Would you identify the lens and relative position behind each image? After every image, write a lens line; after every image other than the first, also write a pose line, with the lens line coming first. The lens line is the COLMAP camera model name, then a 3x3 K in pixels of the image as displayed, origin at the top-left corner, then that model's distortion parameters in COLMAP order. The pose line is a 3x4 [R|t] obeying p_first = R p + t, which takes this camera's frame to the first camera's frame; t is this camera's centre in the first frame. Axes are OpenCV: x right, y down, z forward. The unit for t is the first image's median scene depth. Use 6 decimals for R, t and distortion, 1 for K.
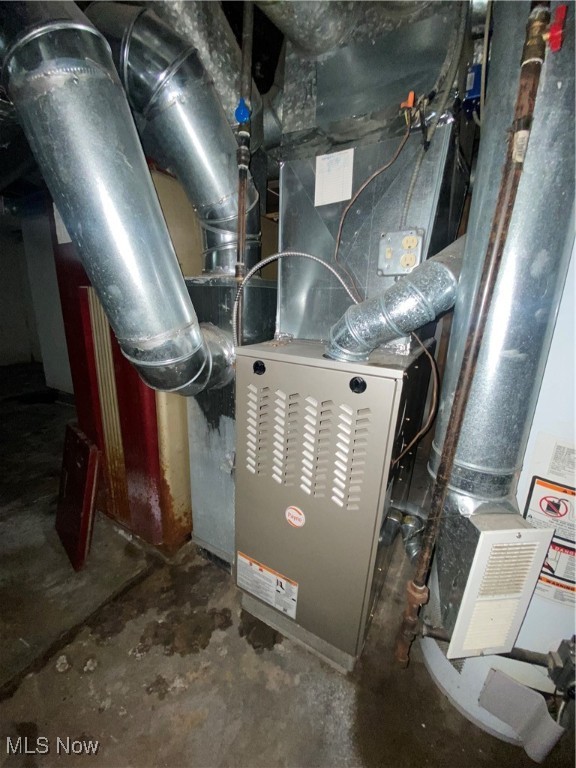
lens RADIAL K [[310.5, 0, 282.3], [0, 310.5, 383.0], [0, 0, 1]] dist [-0.005089, -0.007465]
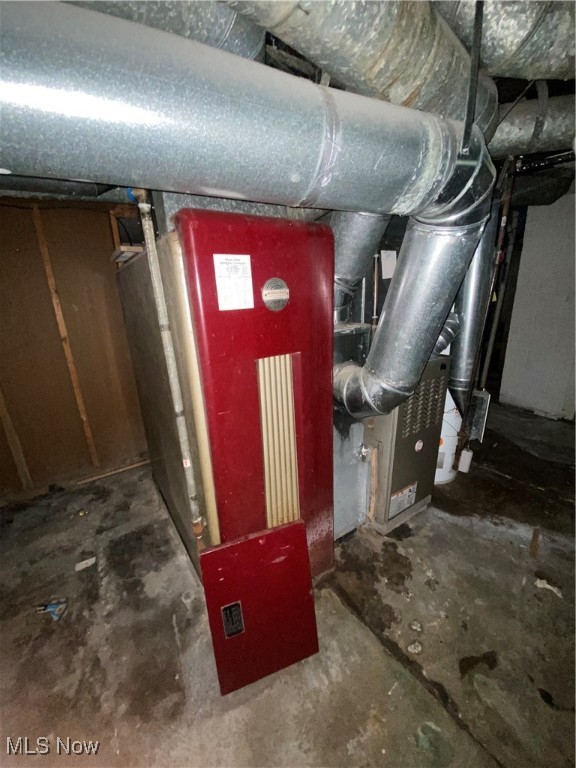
lens RADIAL K [[310.5, 0, 280.2], [0, 310.5, 388.0], [0, 0, 1]] dist [-0.005089, -0.007465]
pose [[0.435874, -0.315501, 0.842896, -1.565169], [0.289245, 0.935965, 0.200764, -0.448702], [-0.852262, 0.156295, 0.499220, 0.625581]]
